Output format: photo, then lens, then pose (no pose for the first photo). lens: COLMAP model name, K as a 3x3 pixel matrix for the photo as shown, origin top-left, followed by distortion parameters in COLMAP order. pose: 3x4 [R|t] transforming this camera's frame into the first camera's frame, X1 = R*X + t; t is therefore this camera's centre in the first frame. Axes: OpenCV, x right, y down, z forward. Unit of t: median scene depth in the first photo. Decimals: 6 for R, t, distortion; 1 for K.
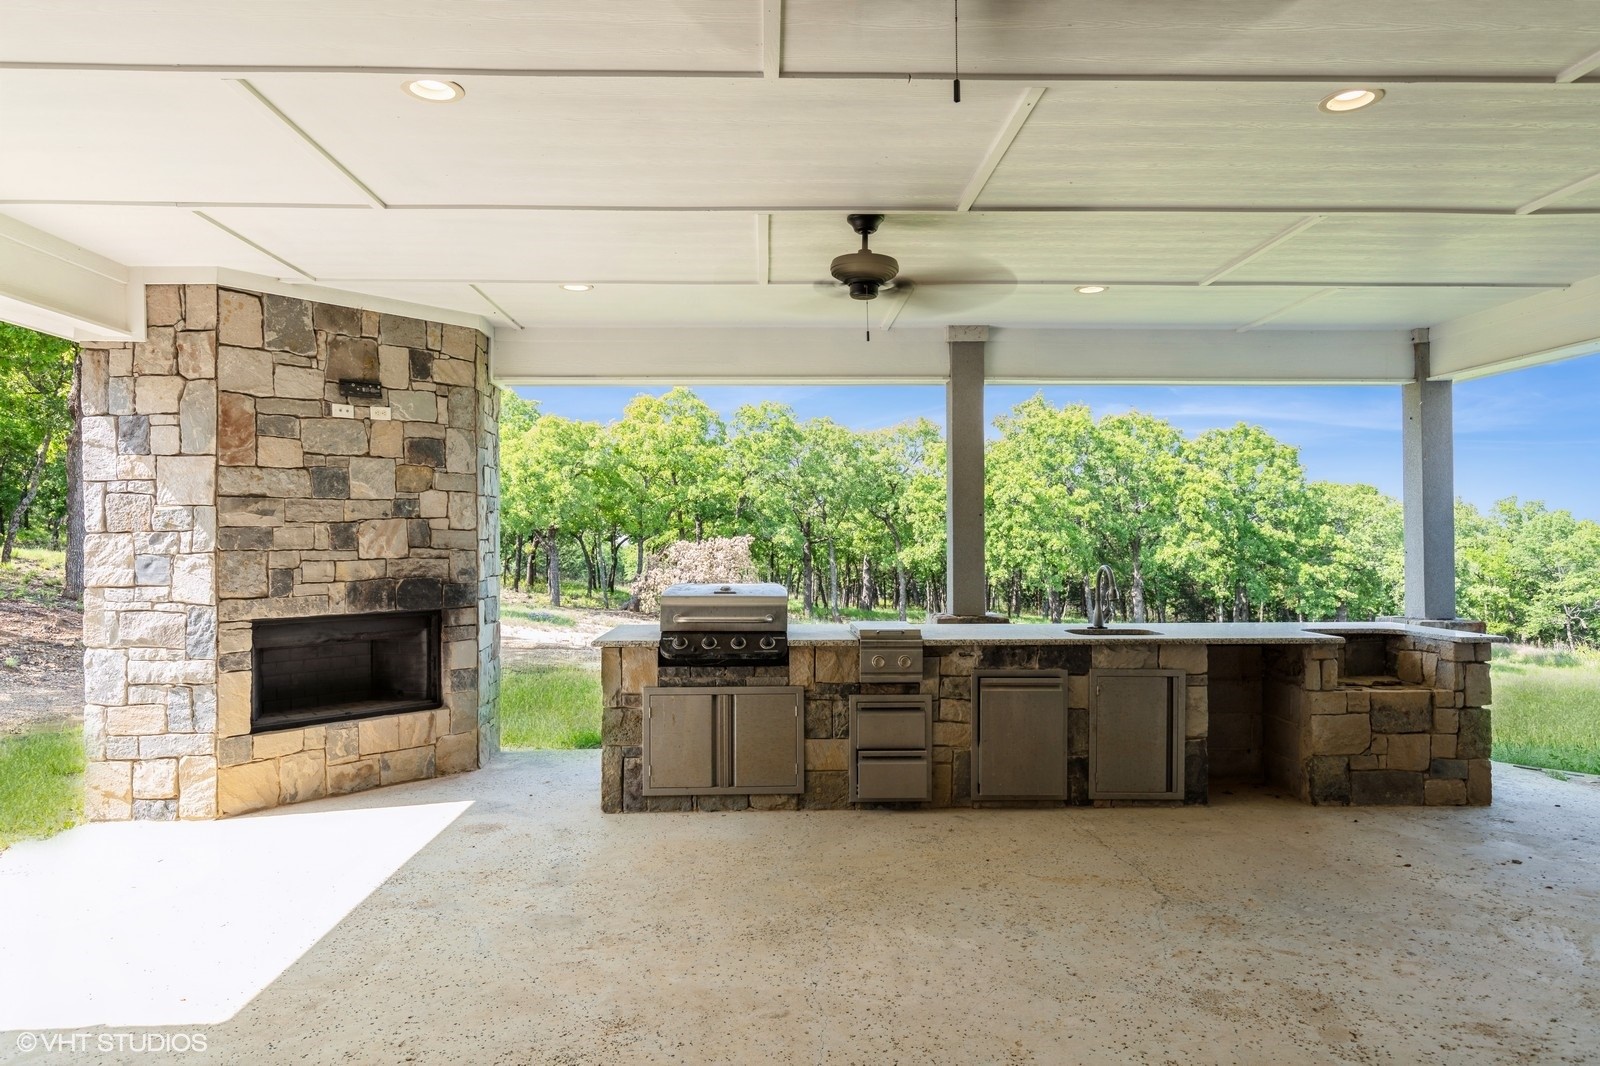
lens RADIAL K [[1014.0, 0, 800.6], [0, 1014.0, 534.3], [0, 0, 1]] dist [0.002010, 0.000264]
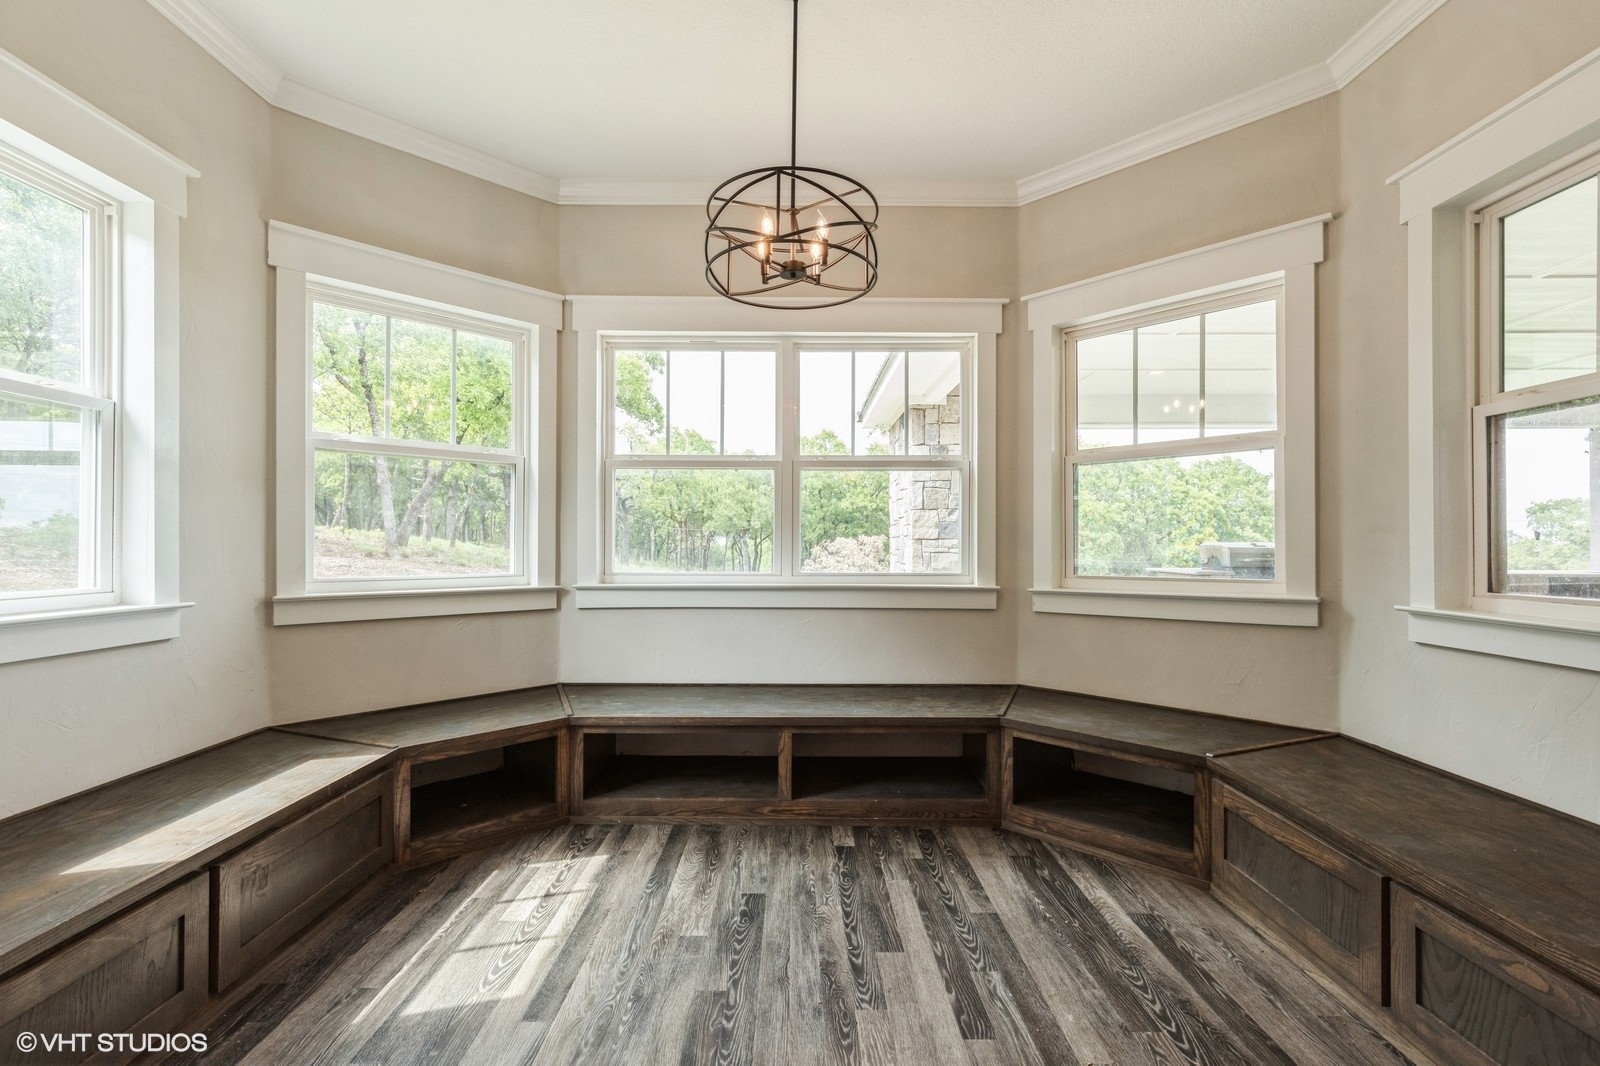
lens RADIAL K [[732.9, 0, 803.5], [0, 732.9, 537.0], [0, 0, 1]] dist [0.004247, 0.000465]
pose [[0.999616, 0.006625, -0.026911, -0.856782], [-0.006679, 0.999976, -0.001909, 0.051406], [0.026897, 0.002088, 0.999636, -0.318953]]
